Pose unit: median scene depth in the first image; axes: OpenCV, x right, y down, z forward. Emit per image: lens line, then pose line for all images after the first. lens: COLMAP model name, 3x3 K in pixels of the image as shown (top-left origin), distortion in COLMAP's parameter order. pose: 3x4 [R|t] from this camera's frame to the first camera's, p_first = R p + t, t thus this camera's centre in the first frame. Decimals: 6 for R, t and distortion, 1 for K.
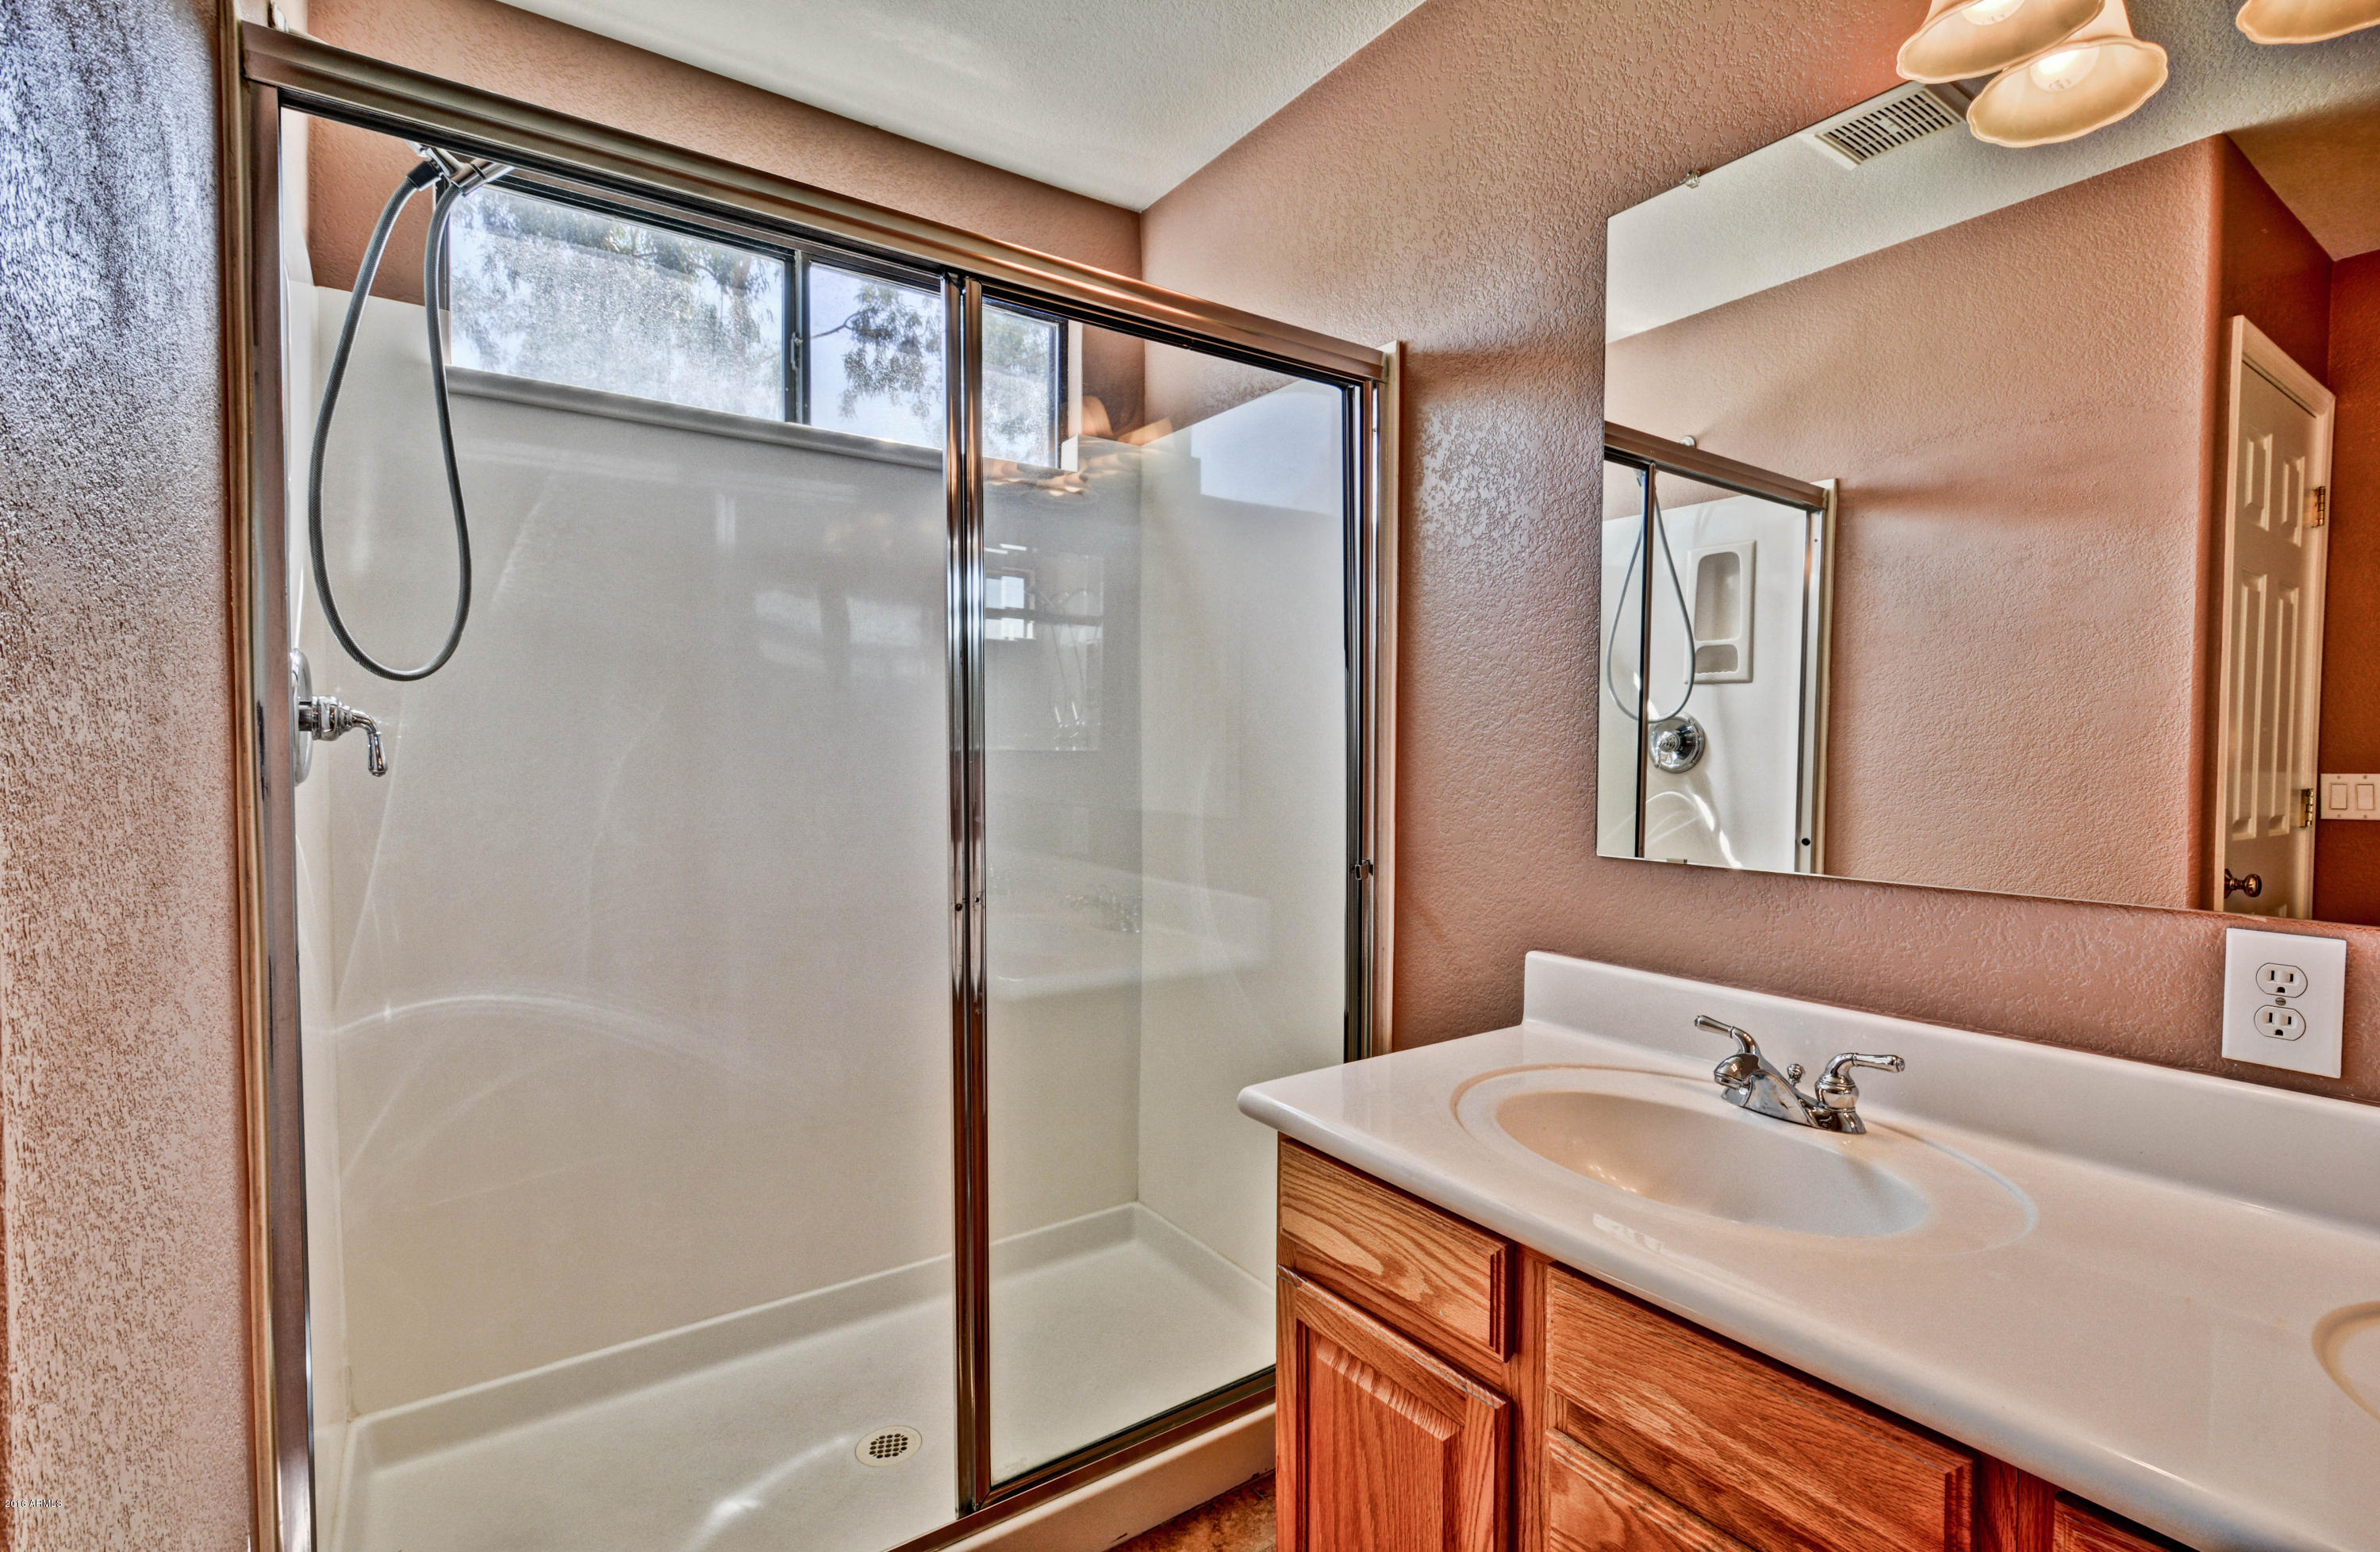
lens RADIAL K [[1088.5, 0, 1199.2], [0, 1088.5, 787.2], [0, 0, 1]] dist [0.008773, -0.001455]
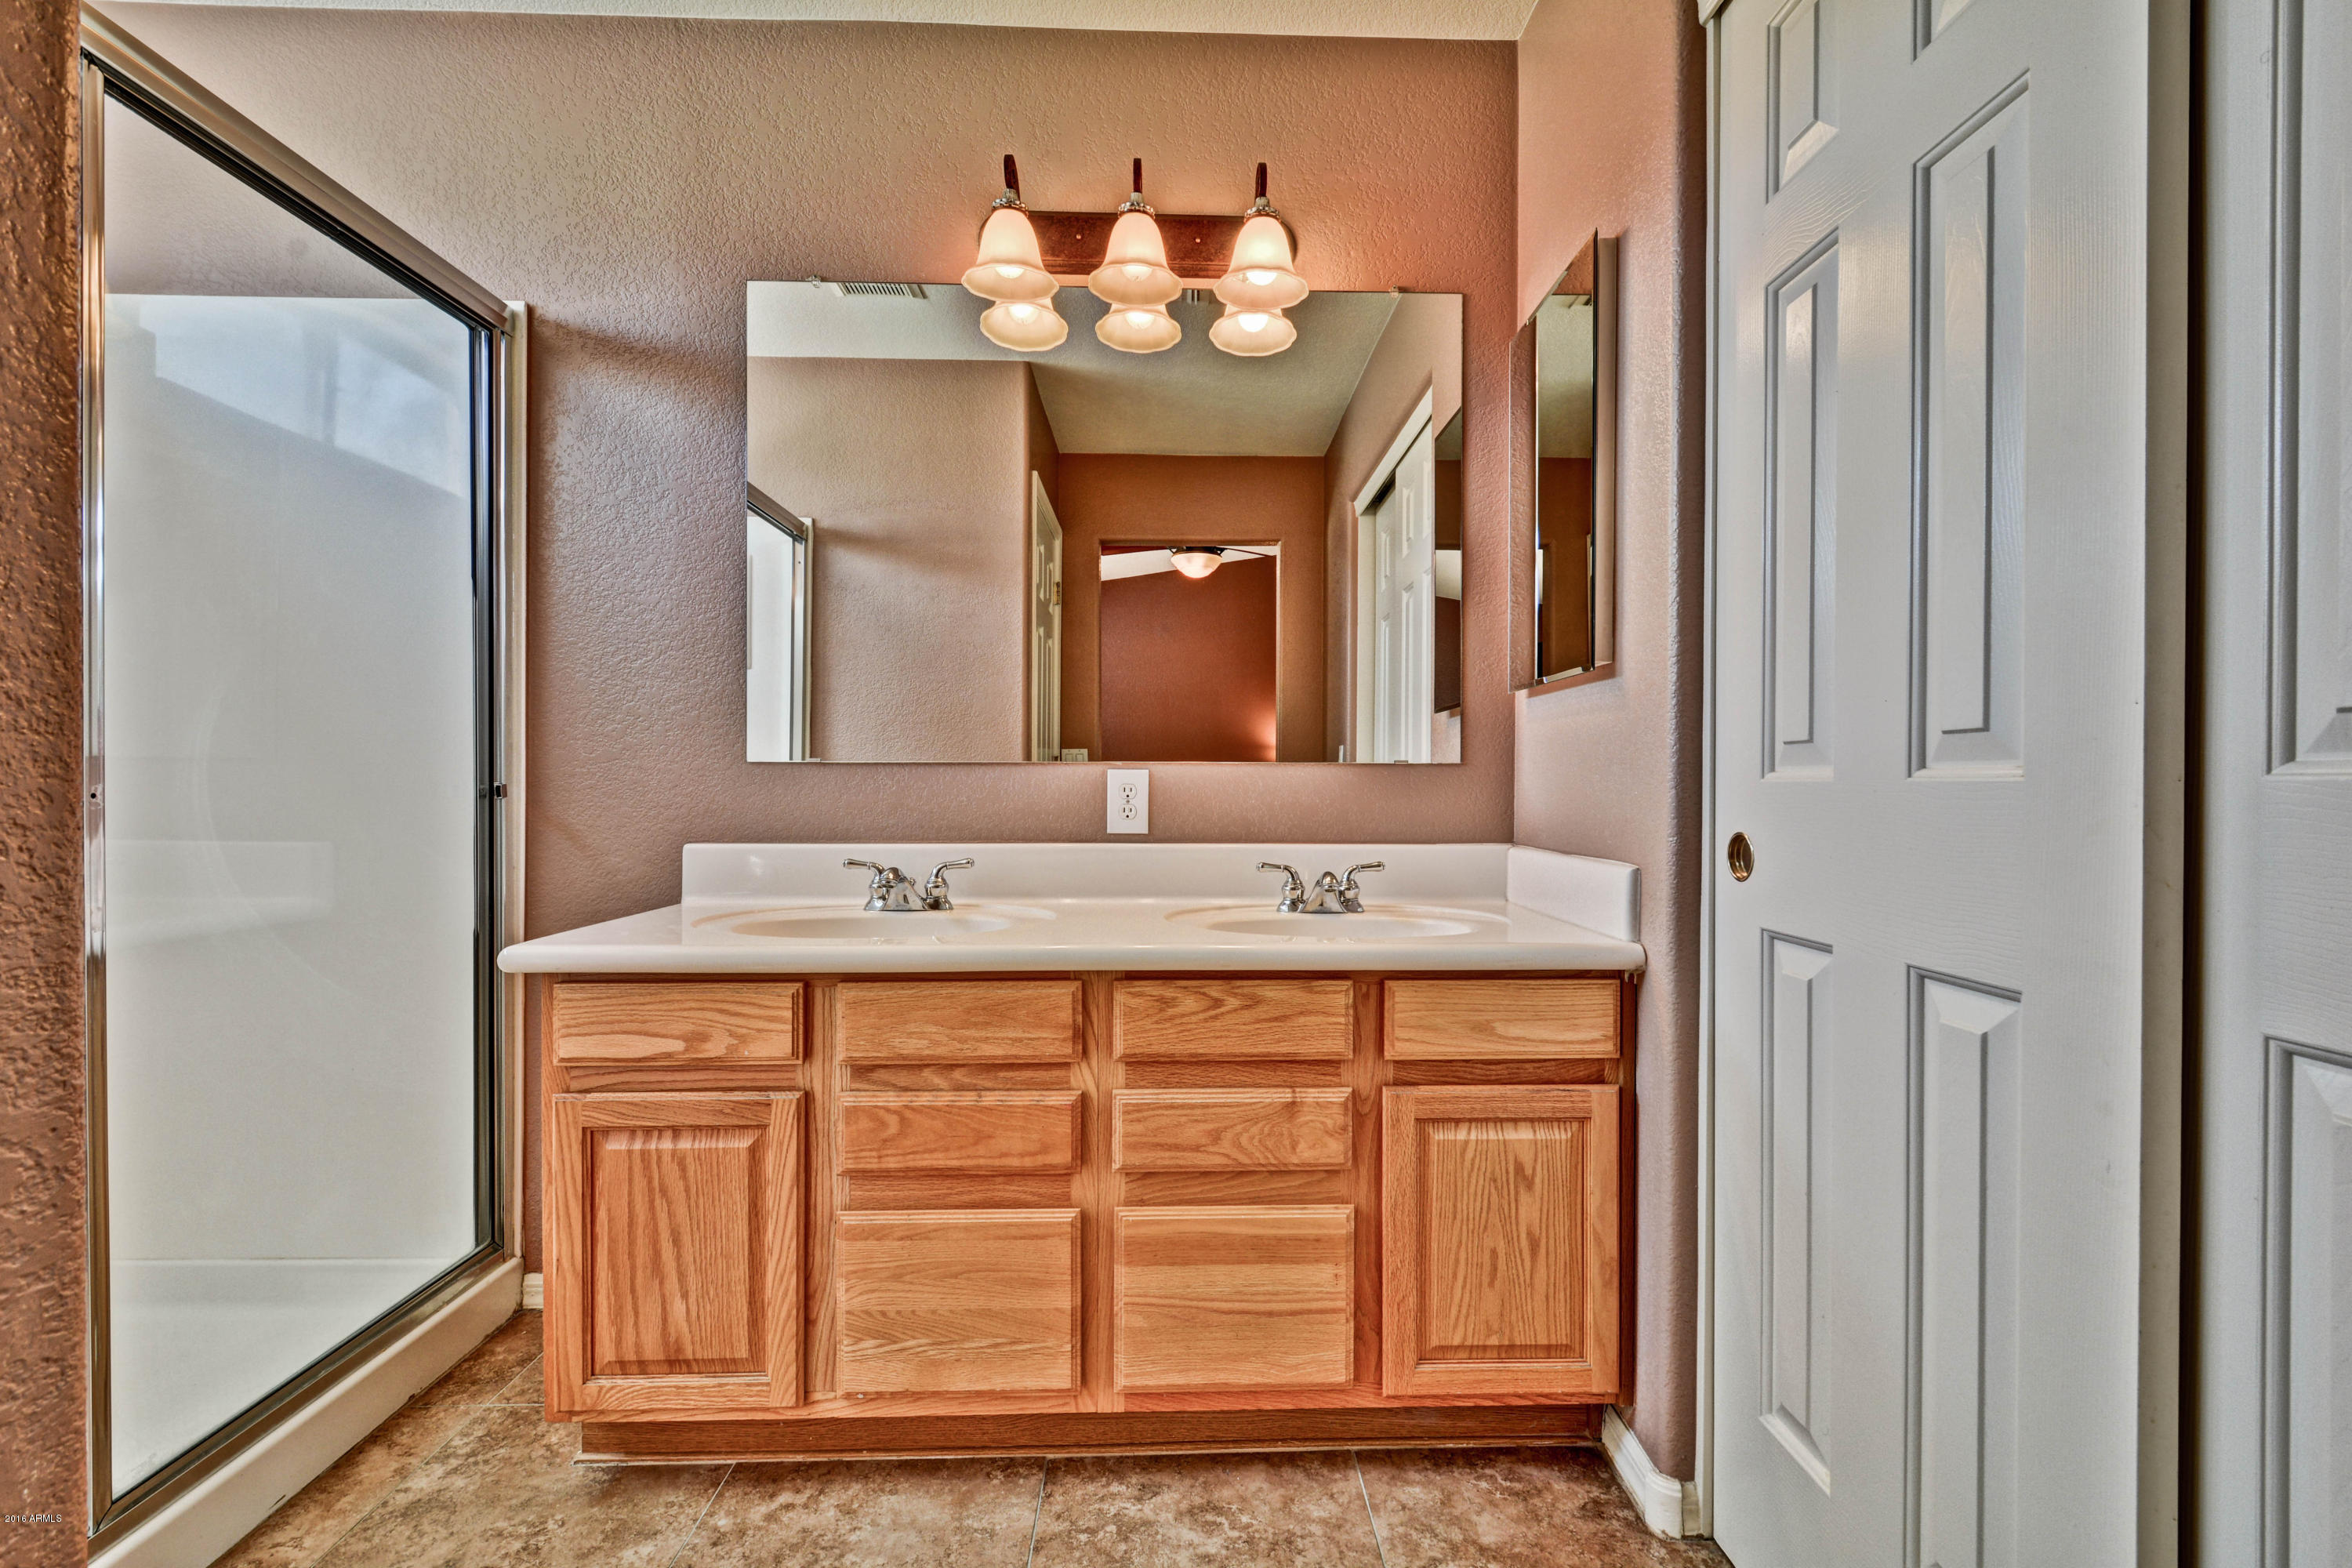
lens RADIAL K [[1030.3, 0, 1186.1], [0, 1030.3, 778.9], [0, 0, 1]] dist [-0.003356, -0.000791]
pose [[0.566589, -0.000186, 0.824001, -0.330262], [0.020870, 0.999682, -0.014125, 0.105062], [-0.823736, 0.025200, 0.566413, -0.121028]]
